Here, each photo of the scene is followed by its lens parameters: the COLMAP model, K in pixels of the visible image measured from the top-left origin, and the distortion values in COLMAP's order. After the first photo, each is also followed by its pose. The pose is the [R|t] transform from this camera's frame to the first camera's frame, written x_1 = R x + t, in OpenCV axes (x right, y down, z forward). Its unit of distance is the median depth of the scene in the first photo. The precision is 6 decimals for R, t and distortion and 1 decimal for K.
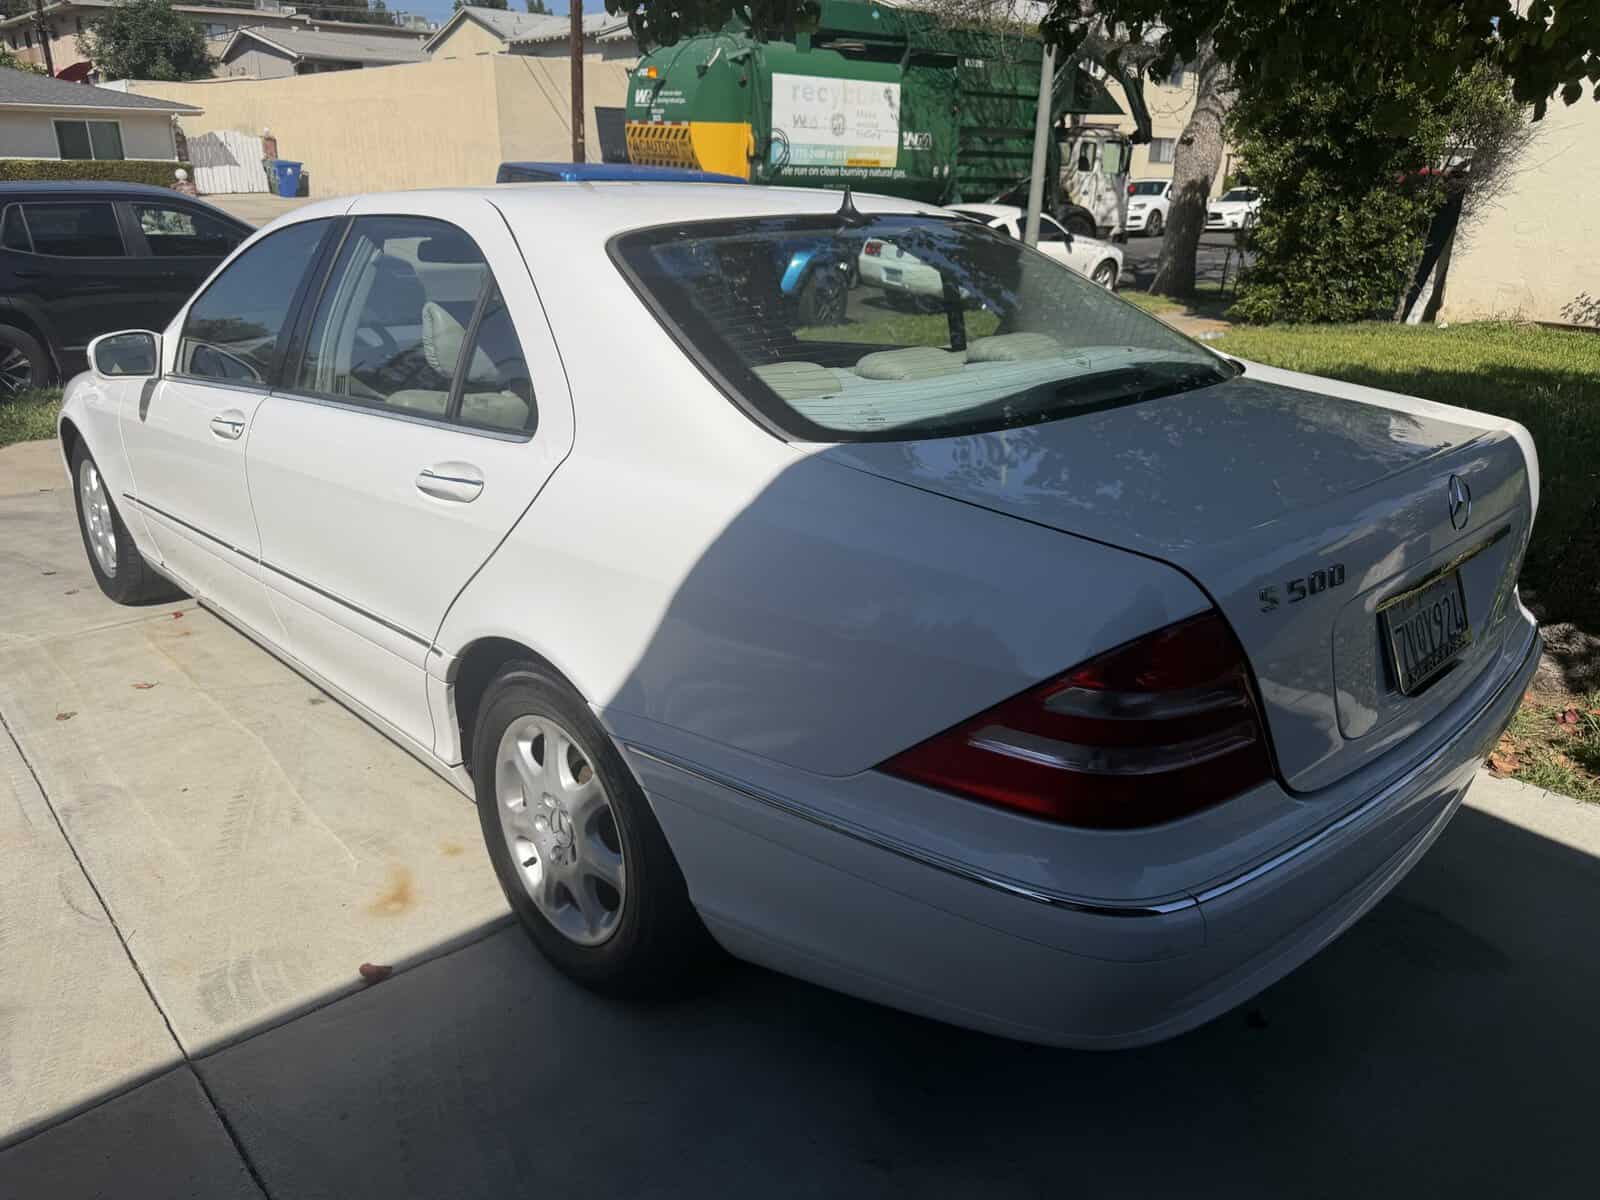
lens RADIAL K [[1139.1, 0, 797.1], [0, 1139.1, 590.1], [0, 0, 1]] dist [0.010578, -0.013644]
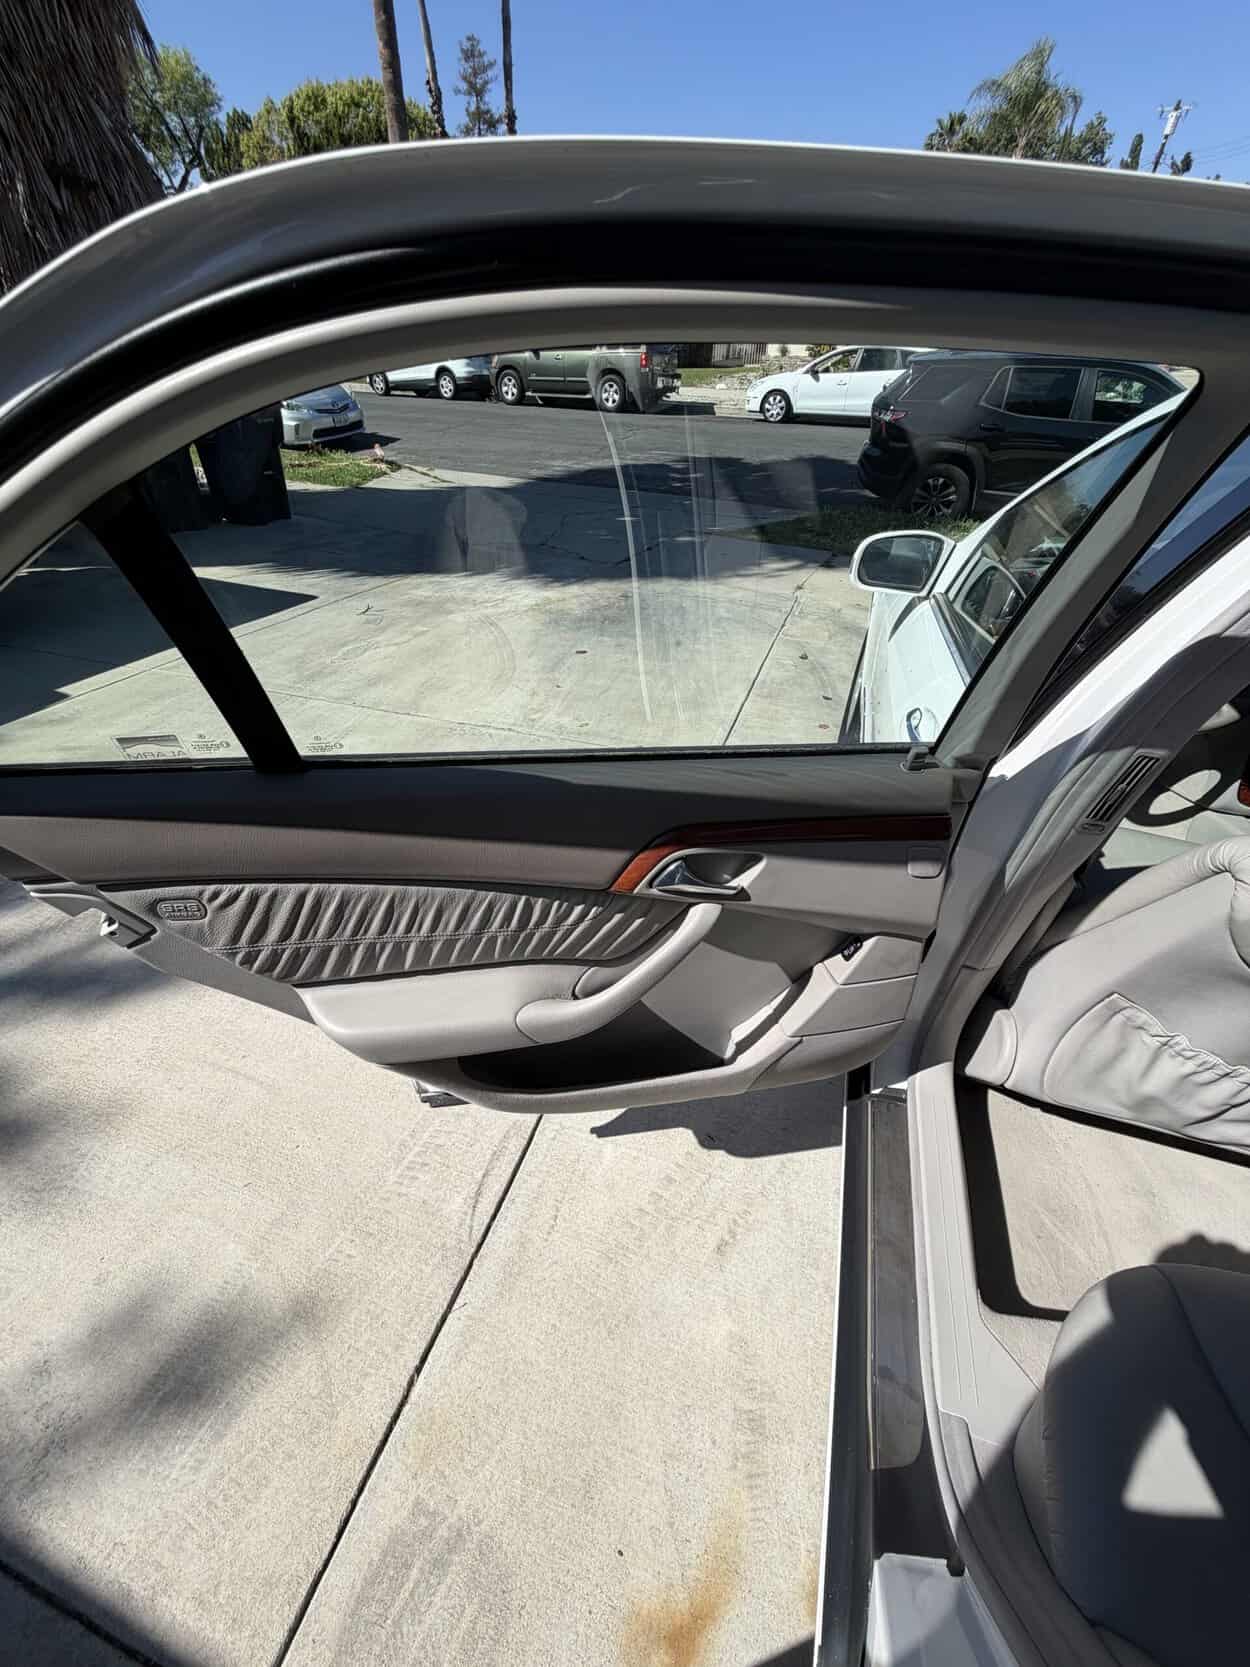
lens RADIAL K [[662.6, 0, 627.0], [0, 662.6, 828.6], [0, 0, 1]] dist [0.000254, -0.000445]
pose [[0.489760, 0.519745, -0.700000, -0.047602], [-0.312673, 0.854183, 0.415460, -0.033197], [0.813862, 0.015395, 0.580855, 0.106435]]
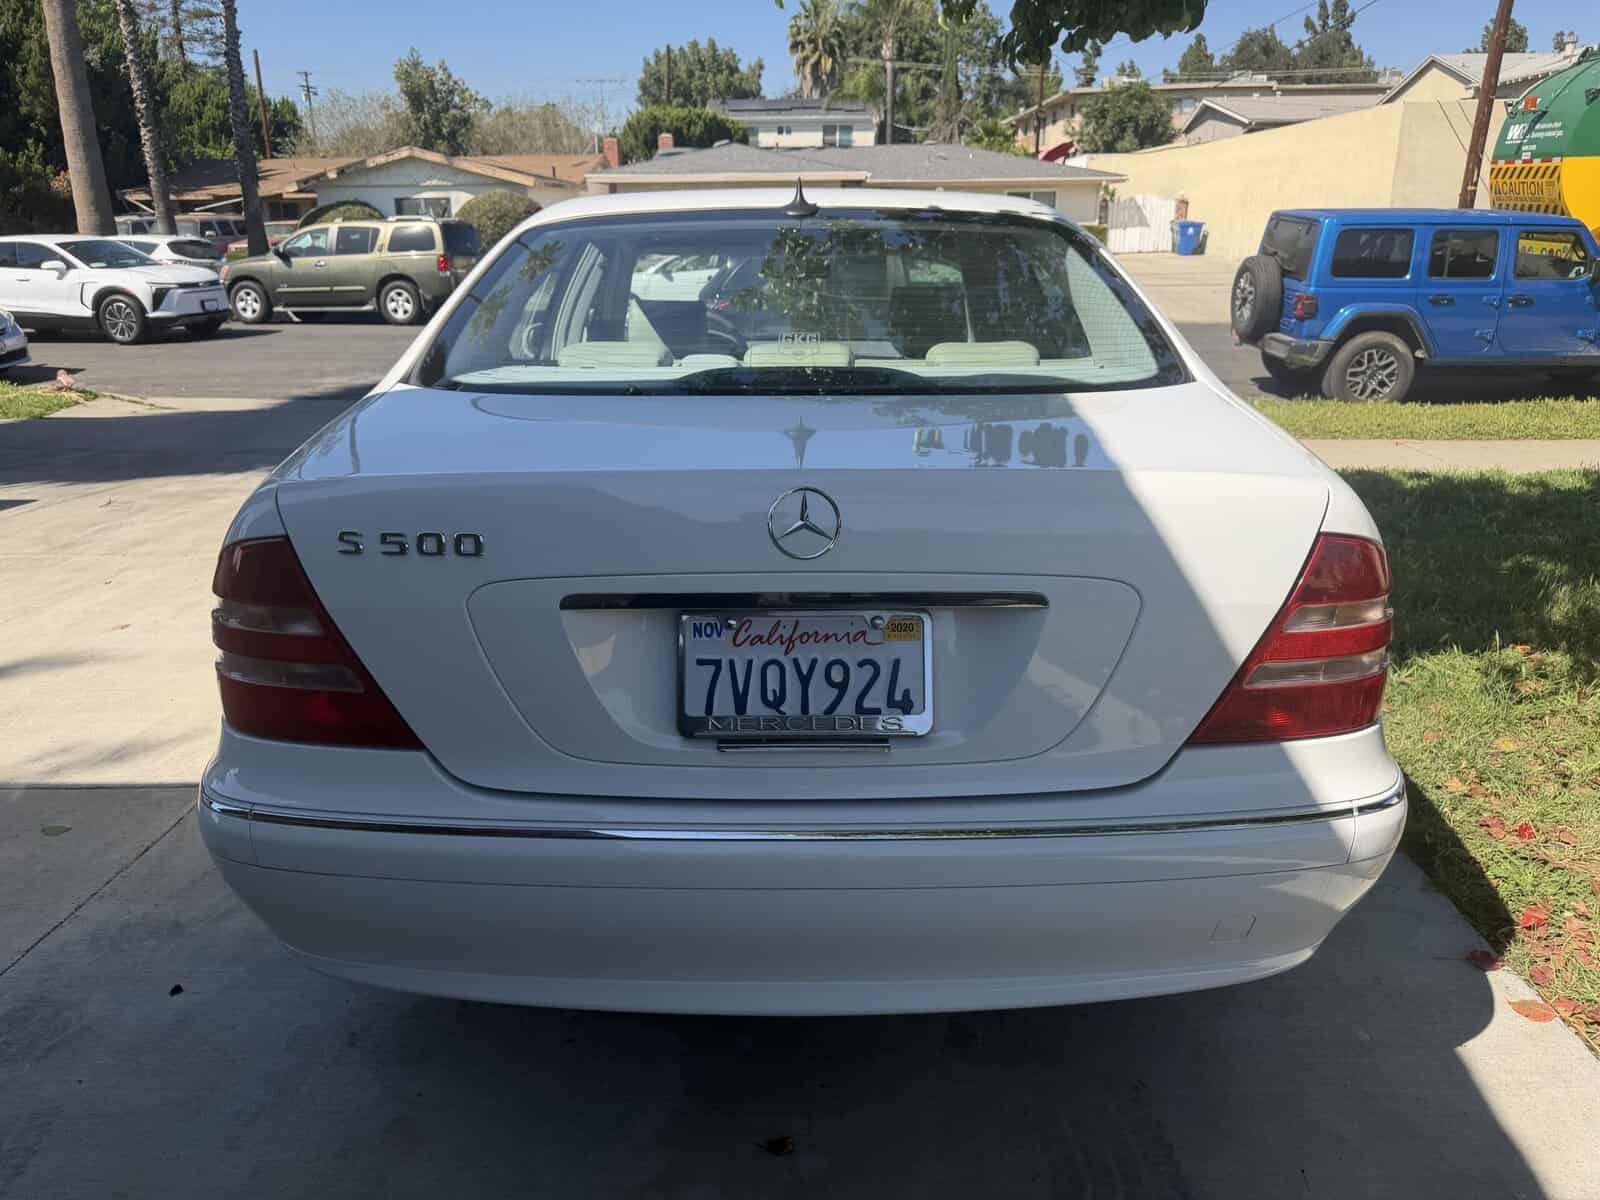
lens RADIAL K [[1139.1, 0, 800.4], [0, 1139.1, 592.6], [0, 0, 1]] dist [0.010578, -0.013644]
pose [[0.726683, 0.190324, -0.660082, 0.102173], [-0.221219, 0.974505, 0.037444, -0.006358], [0.650380, 0.118813, 0.750259, 0.041999]]
